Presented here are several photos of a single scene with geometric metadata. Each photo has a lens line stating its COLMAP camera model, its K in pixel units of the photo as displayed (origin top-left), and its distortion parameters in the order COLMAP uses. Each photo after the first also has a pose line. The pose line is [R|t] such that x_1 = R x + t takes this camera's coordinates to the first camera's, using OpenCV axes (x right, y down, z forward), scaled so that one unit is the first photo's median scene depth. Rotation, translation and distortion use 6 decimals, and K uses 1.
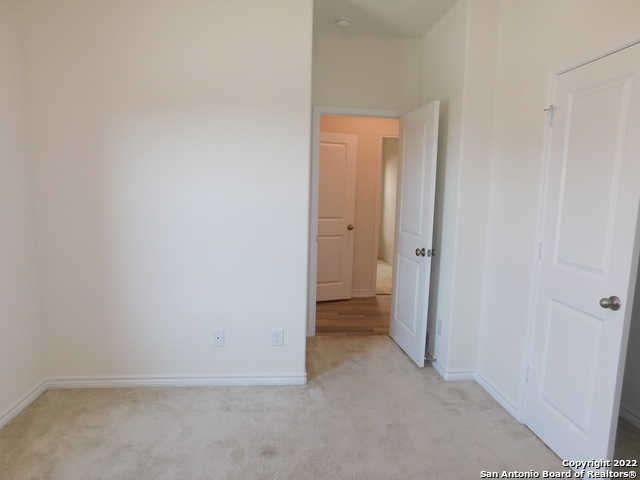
lens RADIAL K [[429.0, 0, 315.3], [0, 429.0, 237.2], [0, 0, 1]] dist [-0.047978, 0.049977]
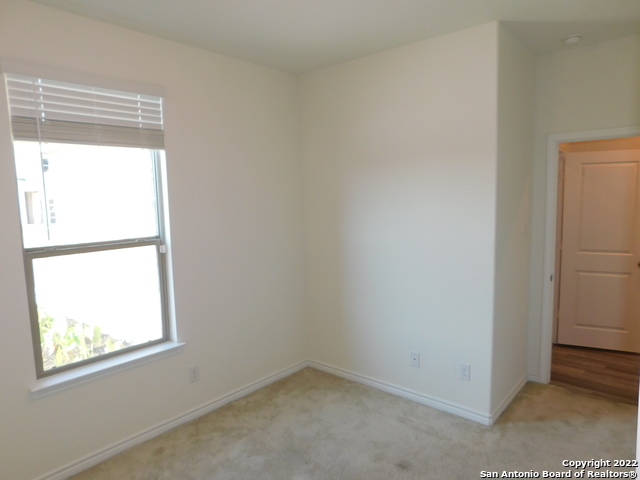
lens RADIAL K [[429.0, 0, 317.0], [0, 429.0, 240.9], [0, 0, 1]] dist [-0.047978, 0.049977]
pose [[0.687634, 0.037487, -0.725089, 0.415382], [-0.048883, 0.998791, 0.005280, -0.072899], [0.724410, 0.031813, 0.688635, 0.018582]]
